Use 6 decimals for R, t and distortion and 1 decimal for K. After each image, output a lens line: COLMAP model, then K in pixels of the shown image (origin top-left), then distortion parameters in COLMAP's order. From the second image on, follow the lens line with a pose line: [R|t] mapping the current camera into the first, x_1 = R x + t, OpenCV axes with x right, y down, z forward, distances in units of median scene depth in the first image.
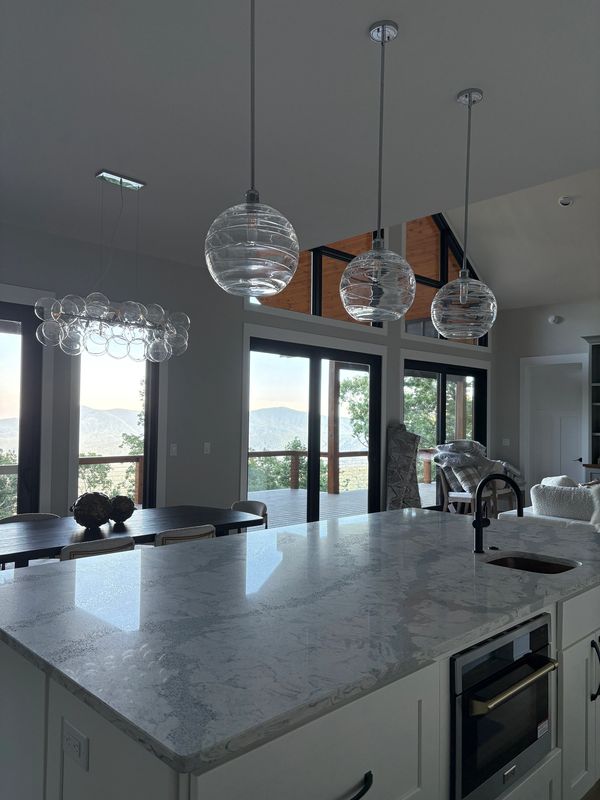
lens RADIAL K [[610.0, 0, 294.9], [0, 610.0, 407.0], [0, 0, 1]] dist [0.022054, -0.047410]
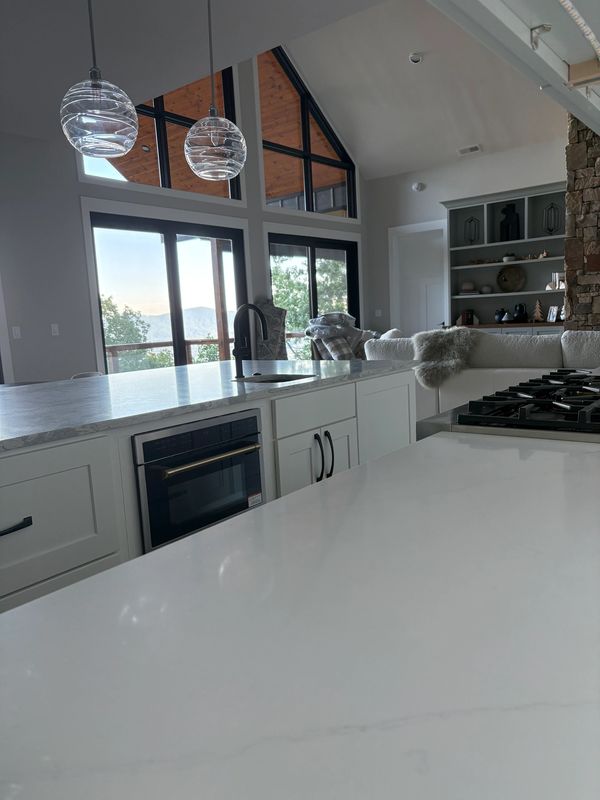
lens RADIAL K [[610.0, 0, 296.4], [0, 610.0, 414.6], [0, 0, 1]] dist [0.022054, -0.047410]
pose [[0.988345, -0.088408, 0.123931, 0.074159], [0.064527, 0.980629, 0.184942, 0.030303], [-0.137880, -0.174790, 0.974904, -0.031380]]
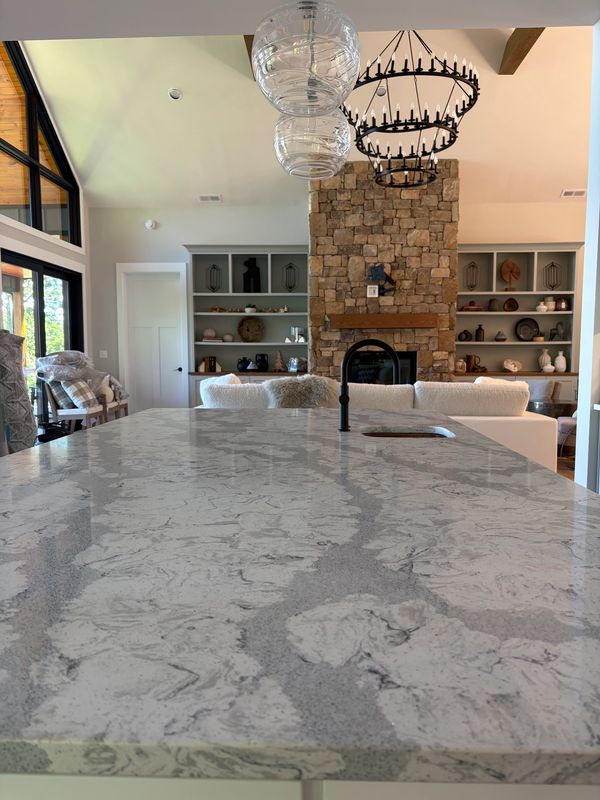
lens RADIAL K [[610.0, 0, 306.5], [0, 610.0, 412.0], [0, 0, 1]] dist [0.022054, -0.047410]
pose [[0.711324, -0.076067, 0.698736, -0.106807], [-0.011394, 0.992748, 0.119673, 0.034766], [-0.702772, -0.093088, 0.705298, 0.138854]]
